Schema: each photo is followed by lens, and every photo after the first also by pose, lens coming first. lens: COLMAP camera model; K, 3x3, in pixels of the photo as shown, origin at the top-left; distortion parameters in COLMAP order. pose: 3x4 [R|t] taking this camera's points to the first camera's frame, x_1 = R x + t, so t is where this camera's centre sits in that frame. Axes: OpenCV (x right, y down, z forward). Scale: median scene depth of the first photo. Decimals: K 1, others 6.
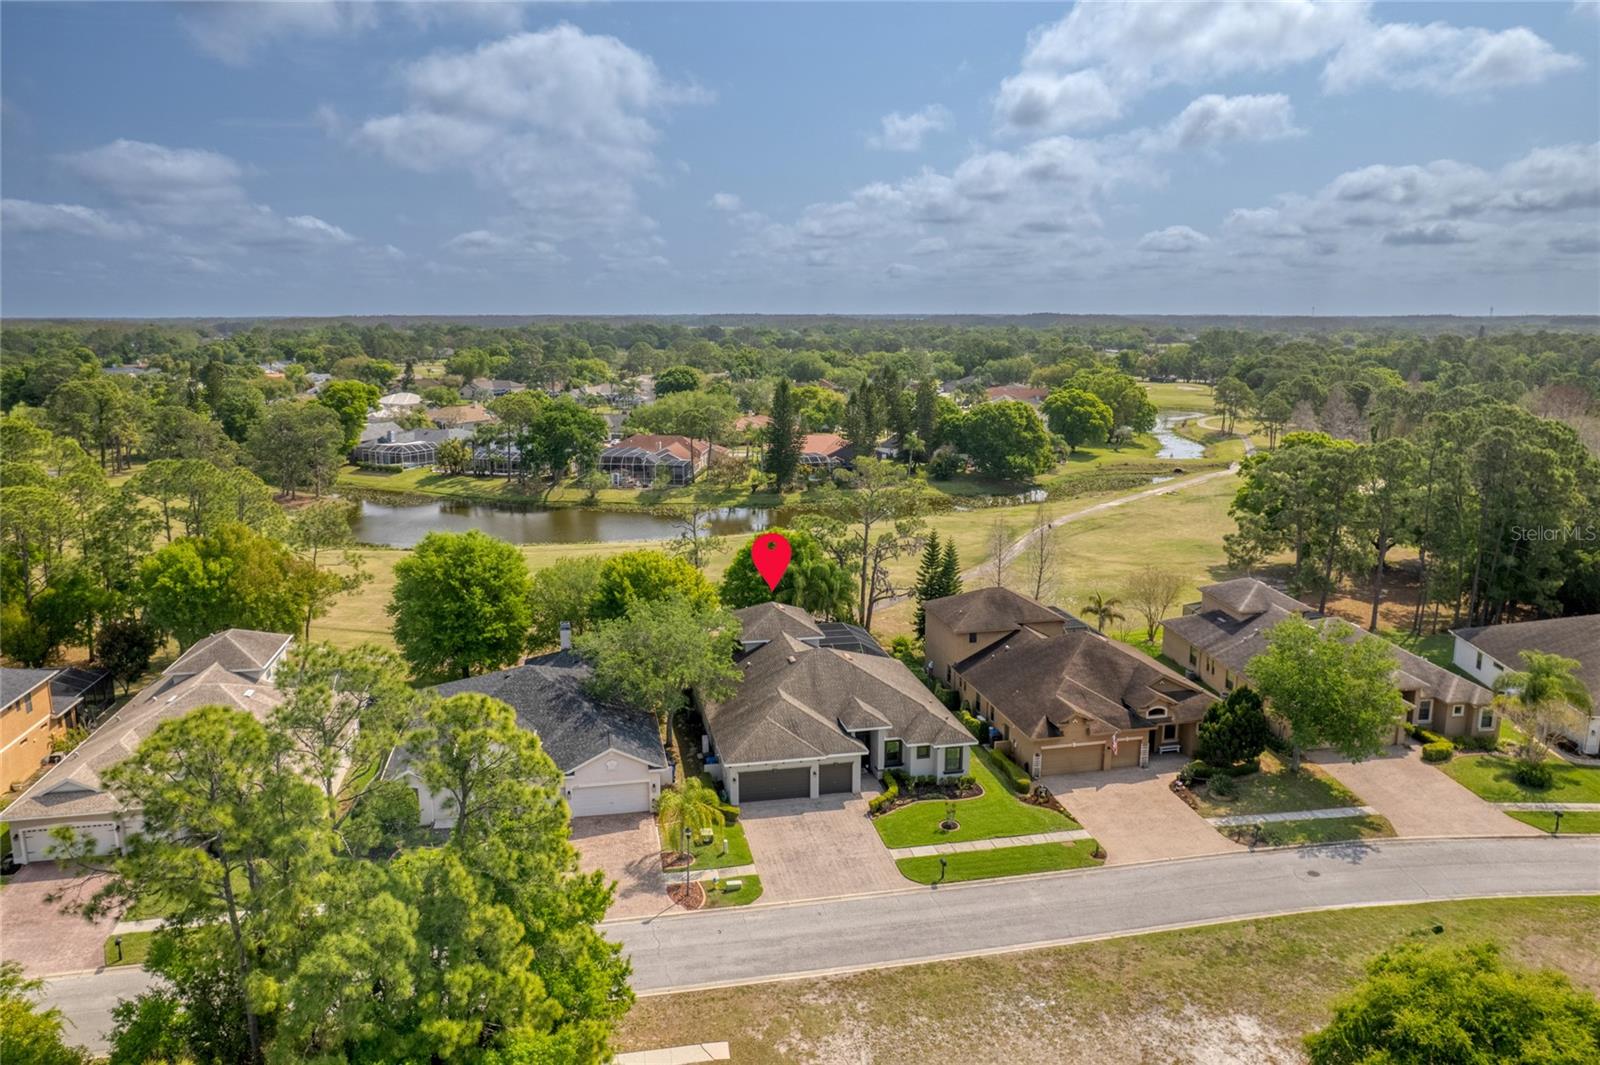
lens RADIAL K [[1043.5, 0, 800.0], [0, 1043.5, 532.5], [0, 0, 1]] dist [-0.038705, 0.001823]
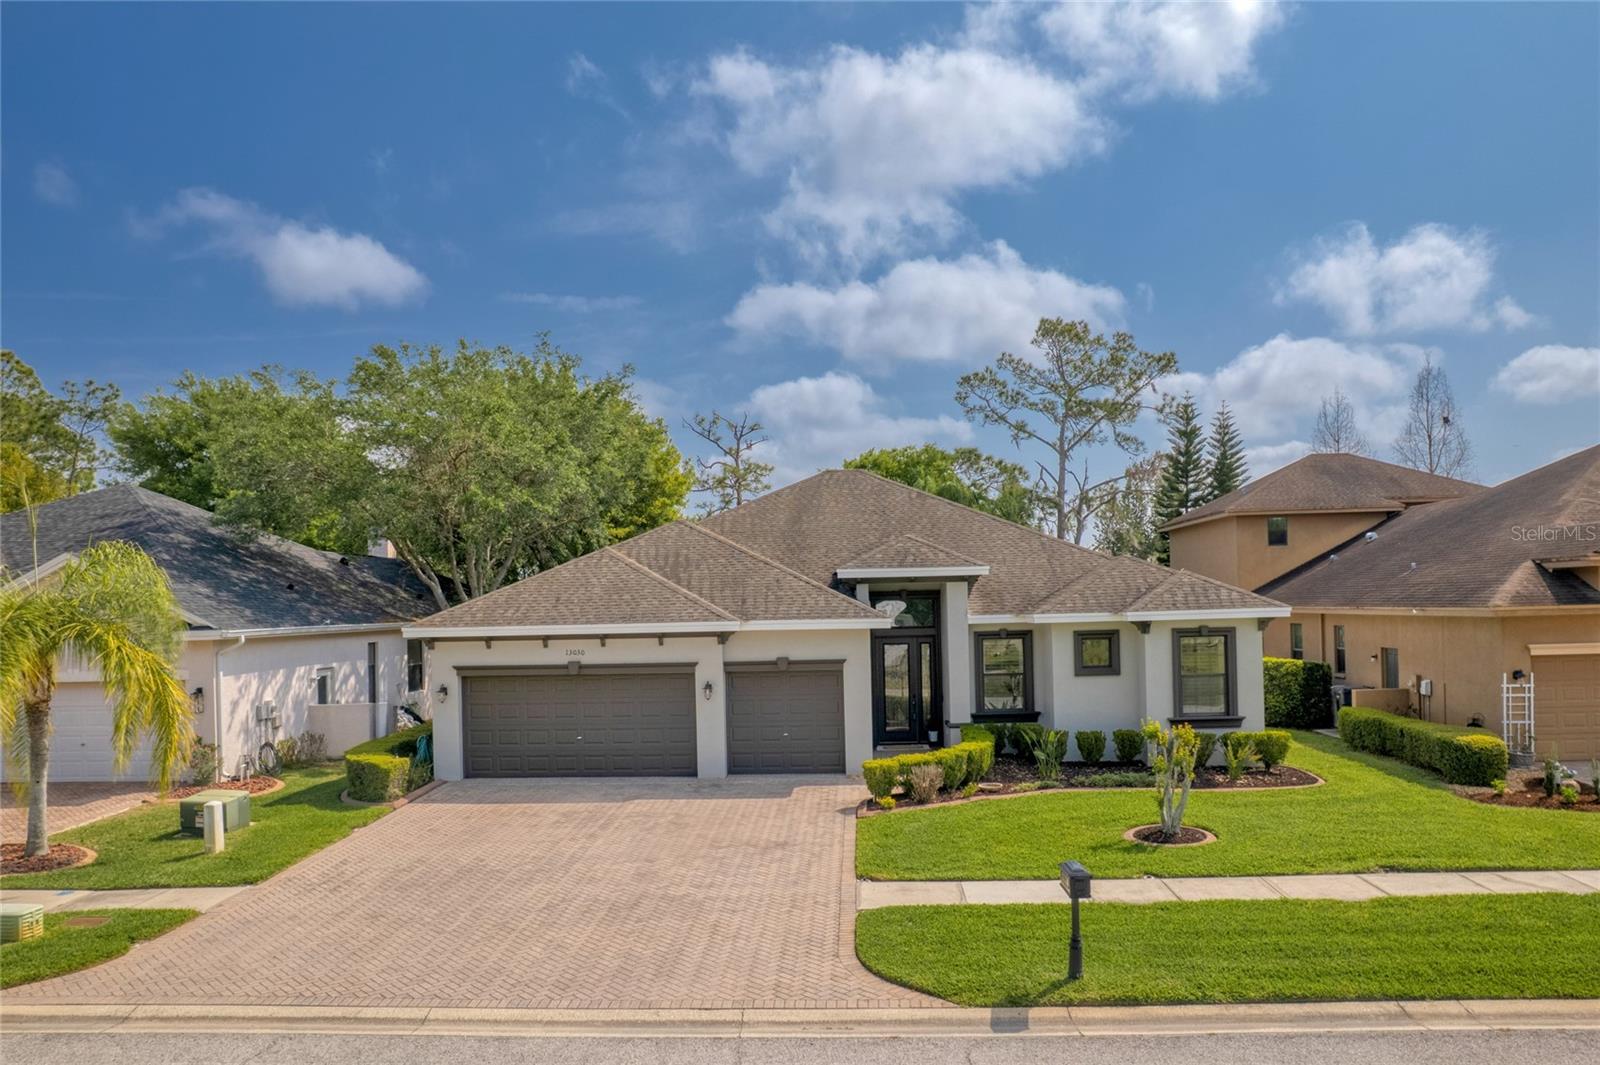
lens RADIAL K [[1157.1, 0, 854.4], [0, 1157.1, 533.7], [0, 0, 1]] dist [-0.003171, -0.000689]
pose [[0.979007, -0.023943, -0.202415, 0.118563], [-0.024401, 0.972167, -0.233015, 0.256527], [0.202360, 0.233062, 0.951174, 0.666848]]
